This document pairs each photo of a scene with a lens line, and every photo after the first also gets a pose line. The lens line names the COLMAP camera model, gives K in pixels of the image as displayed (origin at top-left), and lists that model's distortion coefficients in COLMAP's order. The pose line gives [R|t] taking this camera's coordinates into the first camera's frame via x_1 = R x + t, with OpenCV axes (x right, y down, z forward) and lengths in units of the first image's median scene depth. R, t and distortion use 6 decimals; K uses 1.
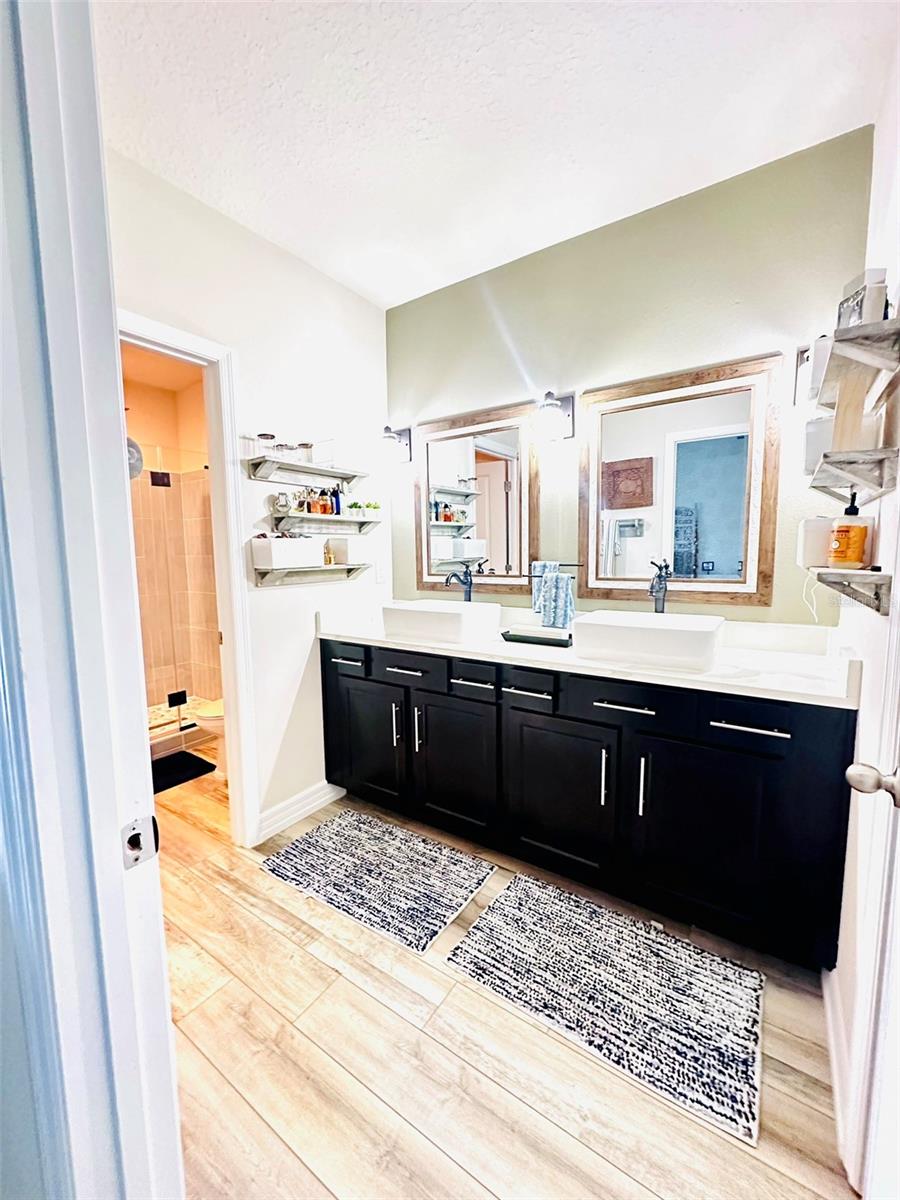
lens RADIAL K [[477.2, 0, 454.0], [0, 477.2, 602.3], [0, 0, 1]] dist [-0.004620, 0.000648]
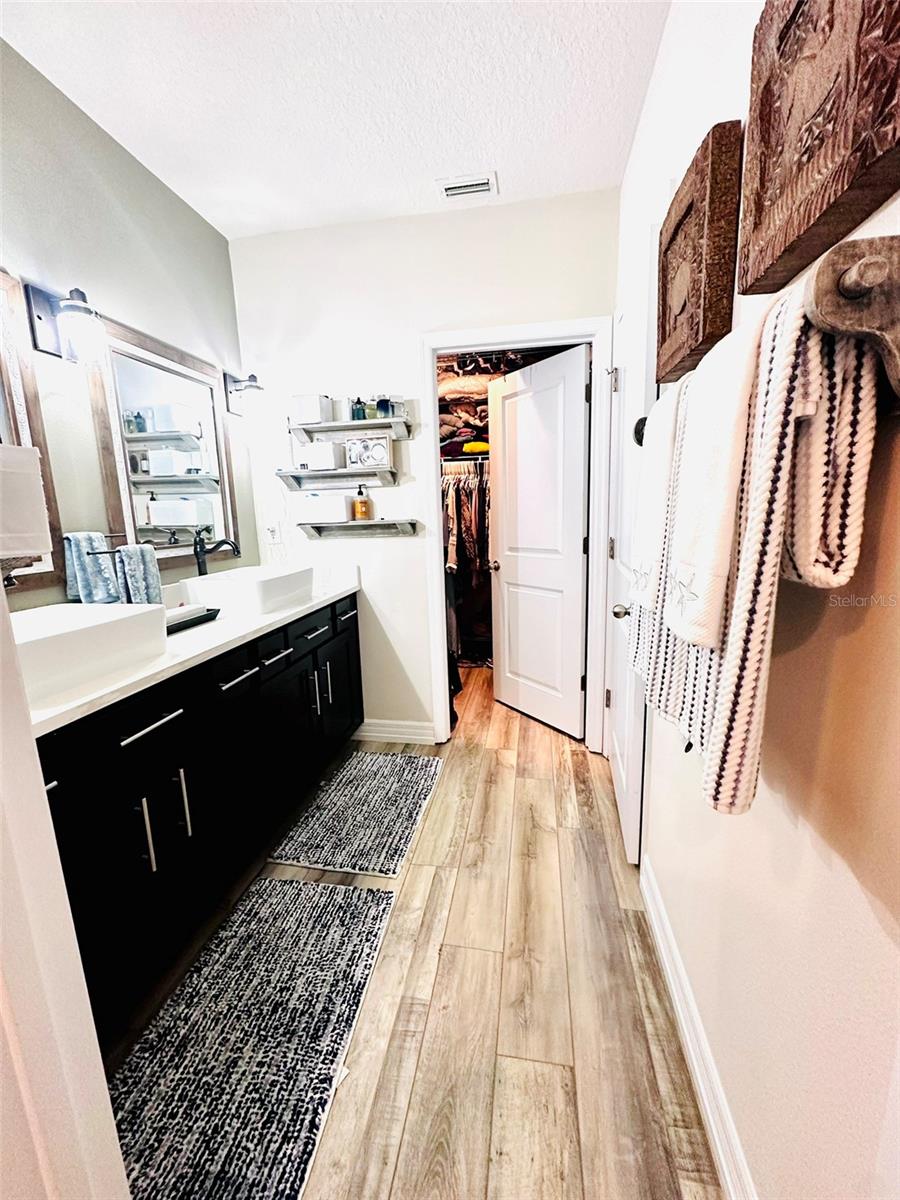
lens RADIAL K [[477.2, 0, 449.4], [0, 477.2, 594.9], [0, 0, 1]] dist [-0.004620, 0.000648]
pose [[-0.407452, -0.126159, 0.904470, -0.907461], [0.137185, 0.970718, 0.197200, -0.083174], [-0.902864, 0.204429, -0.378214, 1.065677]]
